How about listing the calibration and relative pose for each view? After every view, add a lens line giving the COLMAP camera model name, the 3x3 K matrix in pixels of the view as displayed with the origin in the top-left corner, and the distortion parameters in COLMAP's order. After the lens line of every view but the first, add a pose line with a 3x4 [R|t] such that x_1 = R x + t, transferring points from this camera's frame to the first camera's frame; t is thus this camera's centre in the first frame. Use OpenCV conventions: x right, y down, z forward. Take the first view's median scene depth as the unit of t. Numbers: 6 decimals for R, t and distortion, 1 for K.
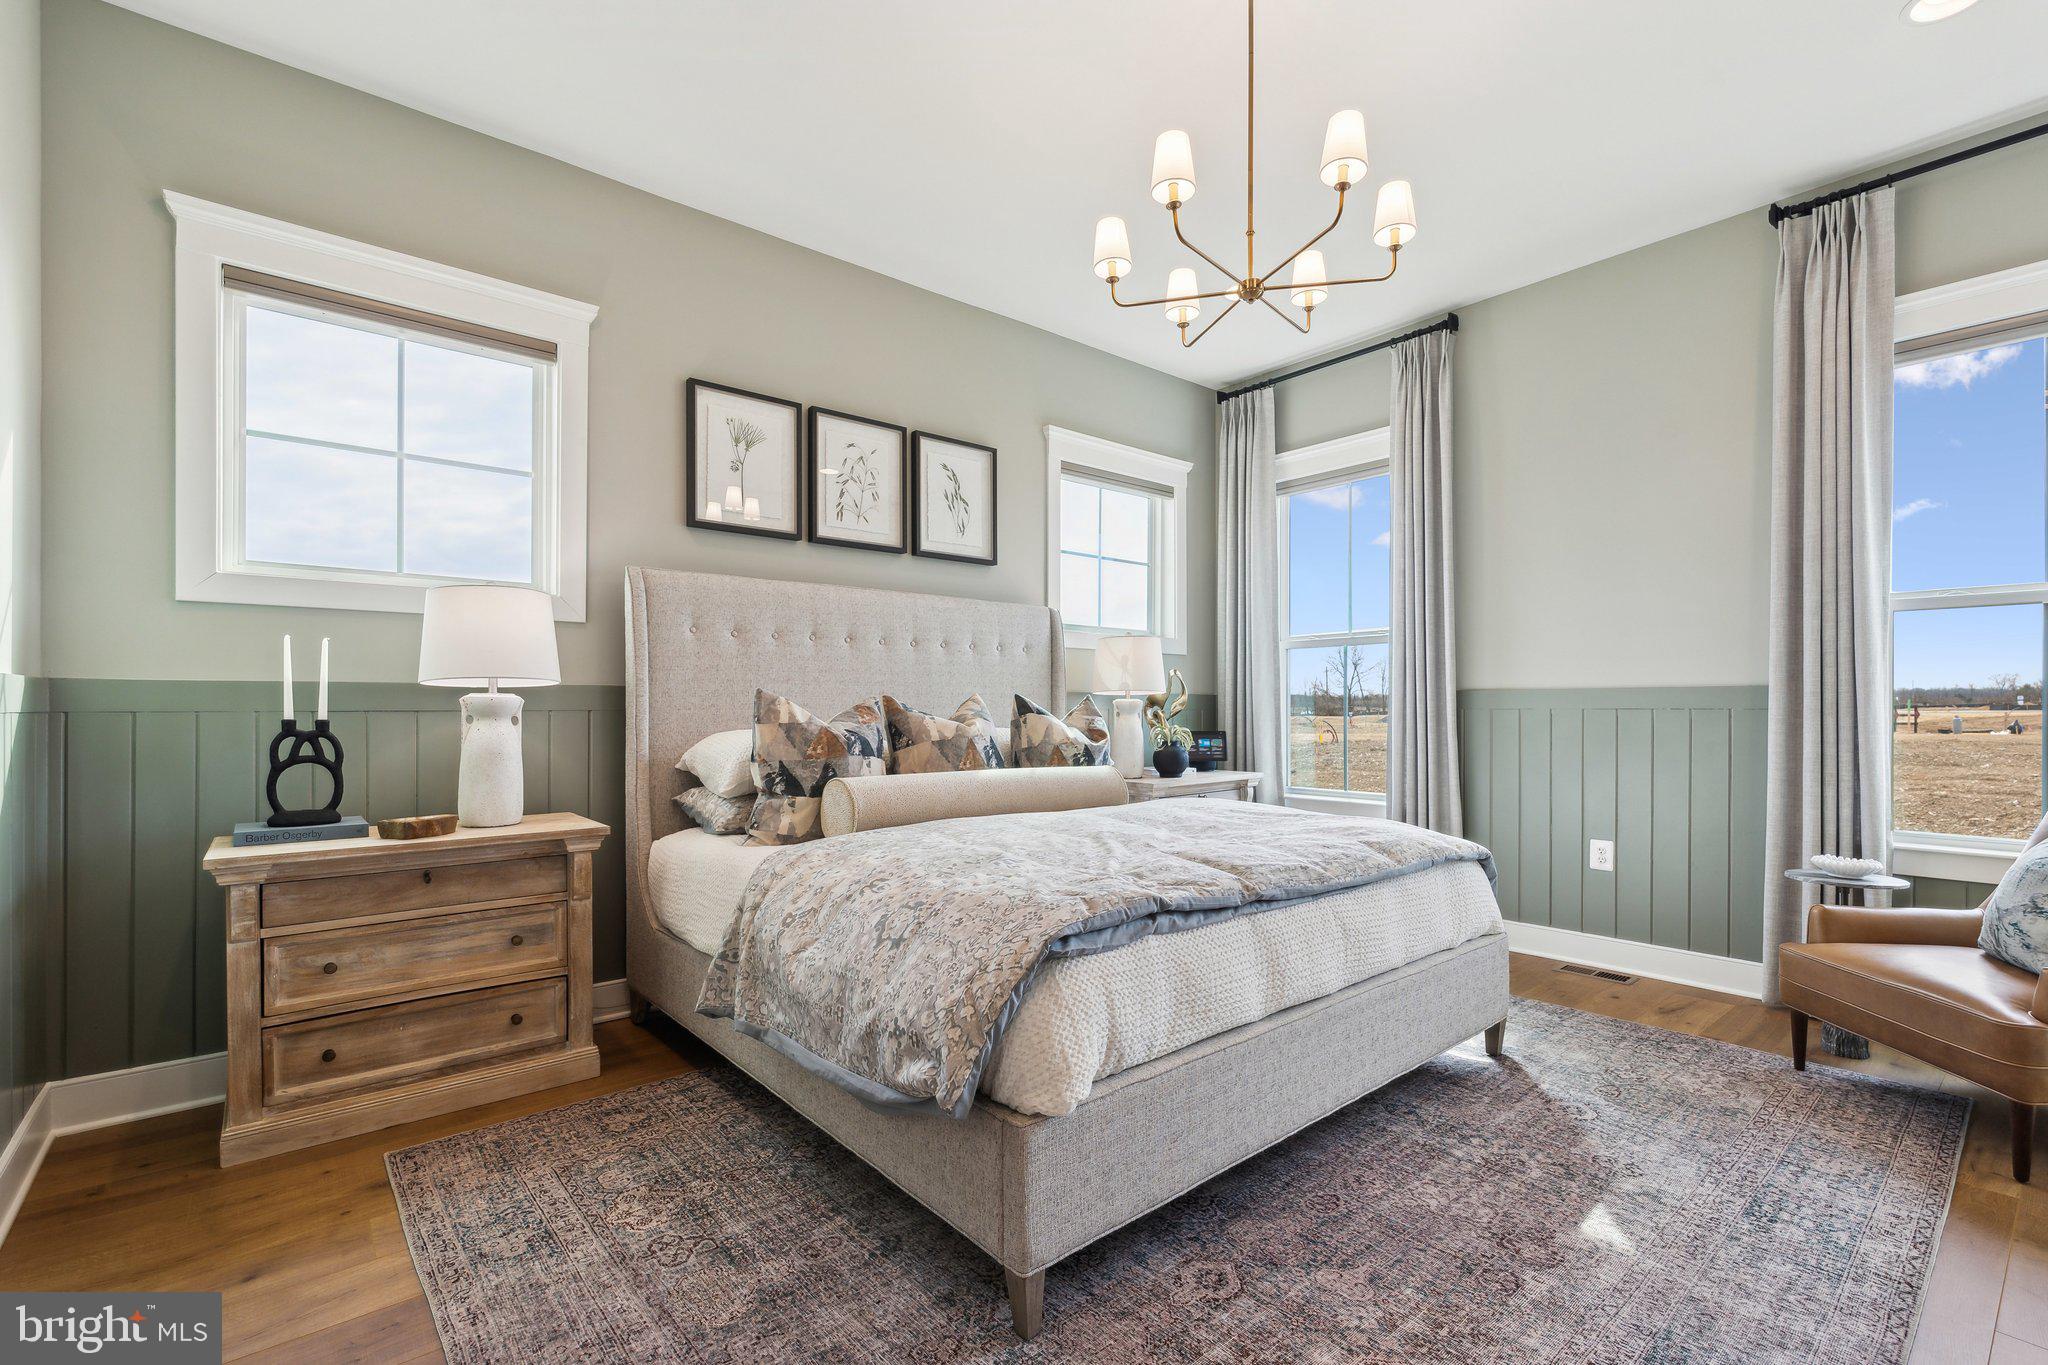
lens RADIAL K [[911.5, 0, 1024.0], [0, 911.5, 682.5], [0, 0, 1]] dist [0.015733, -0.000289]
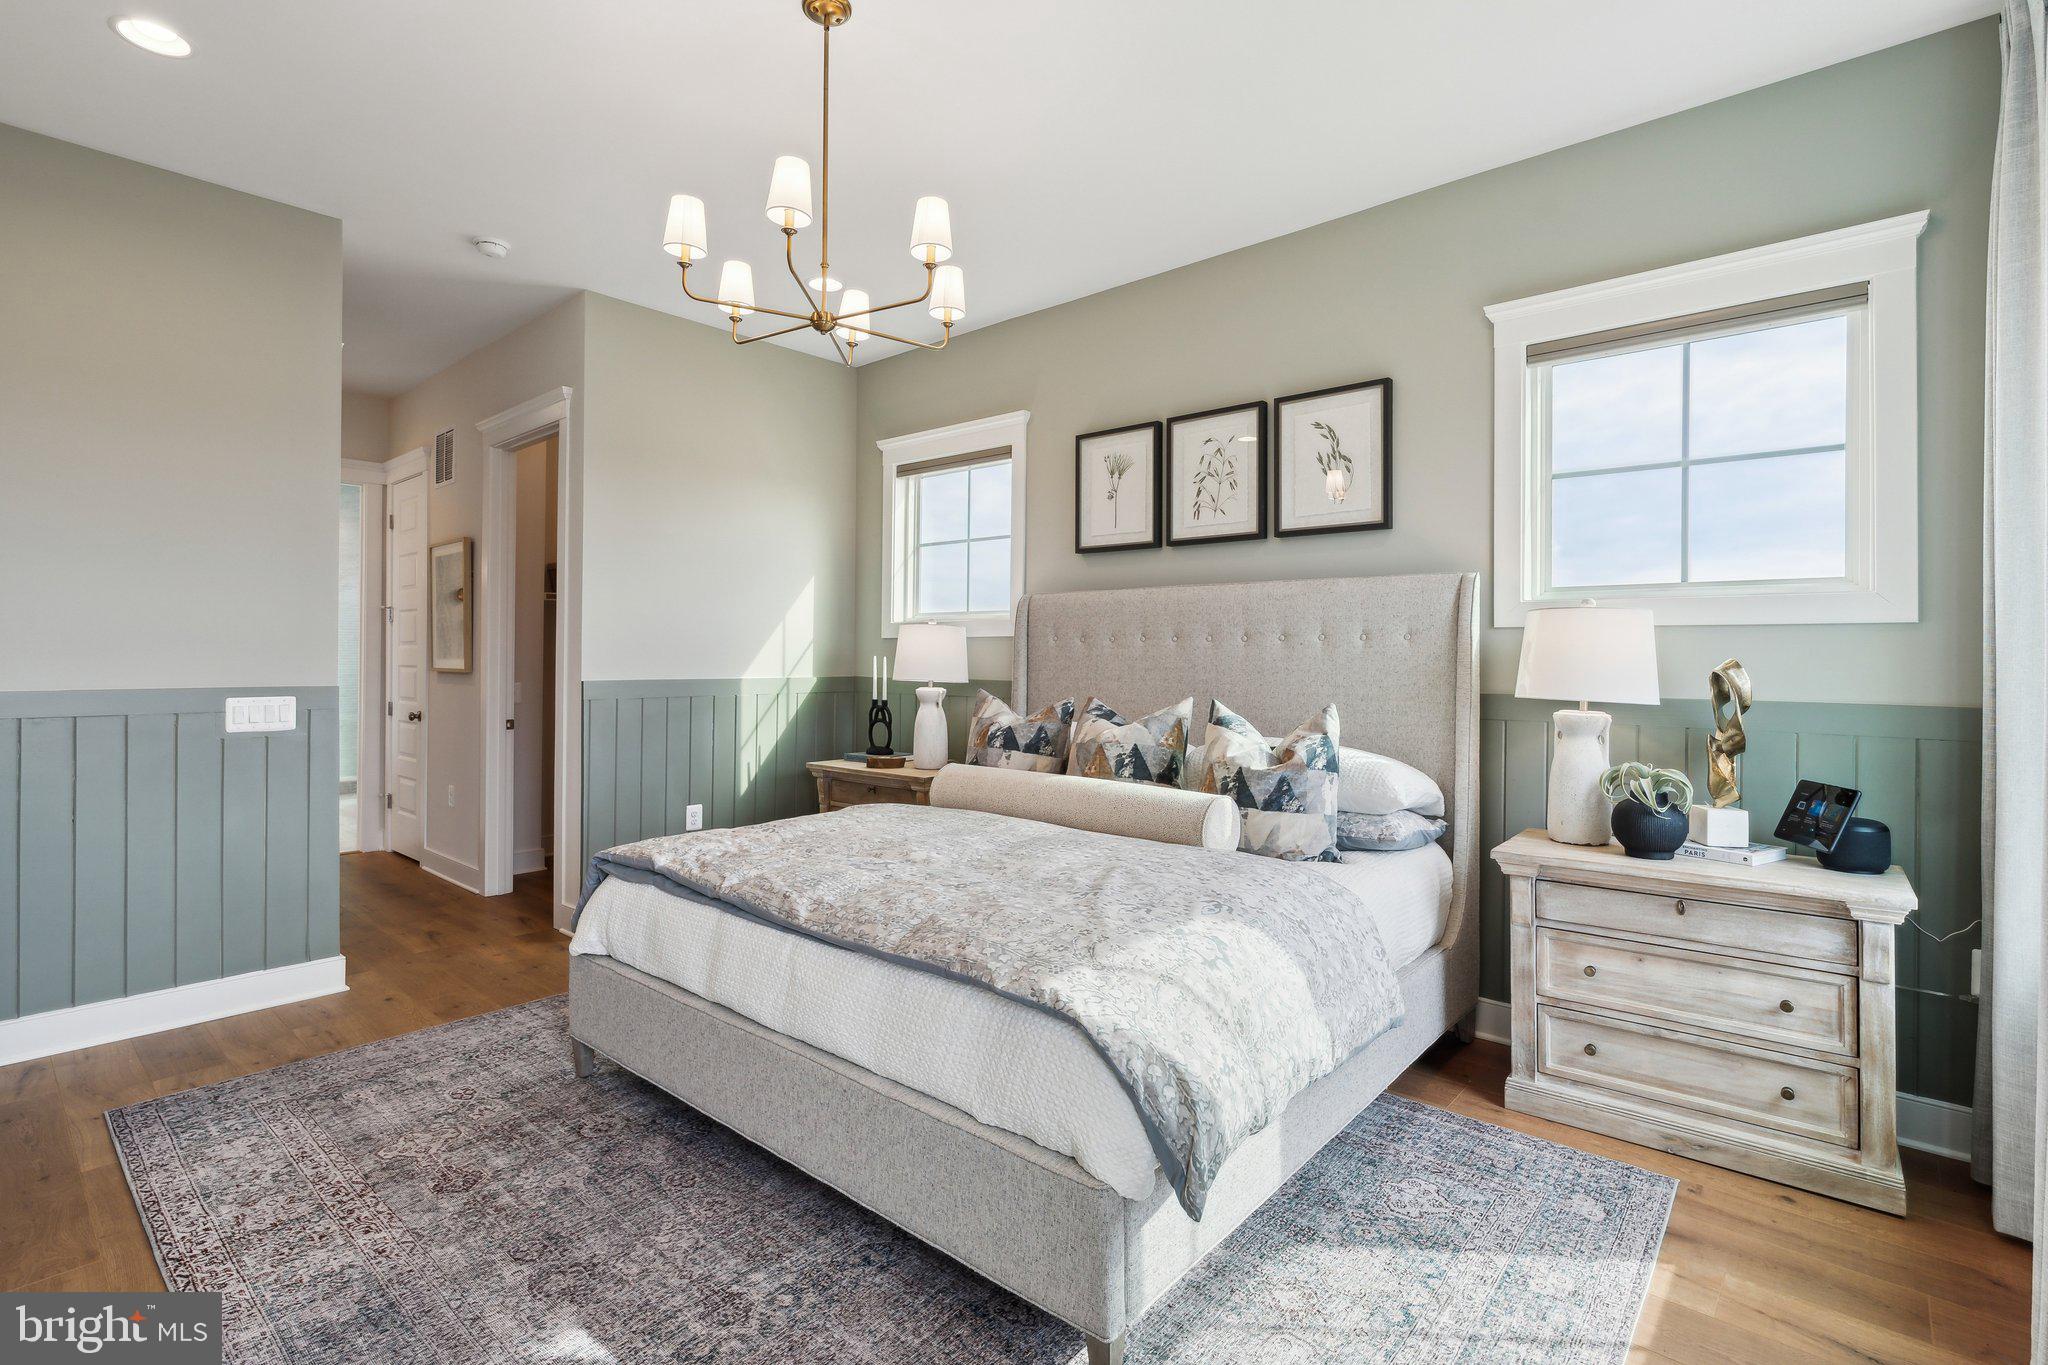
lens RADIAL K [[942.8, 0, 1021.2], [0, 942.8, 660.4], [0, 0, 1]] dist [0.000587, -0.000229]
pose [[0.162511, -0.031053, -0.986218, 0.779145], [-0.017419, 0.999259, -0.034334, 0.015262], [0.986553, 0.022759, 0.161849, 0.646877]]
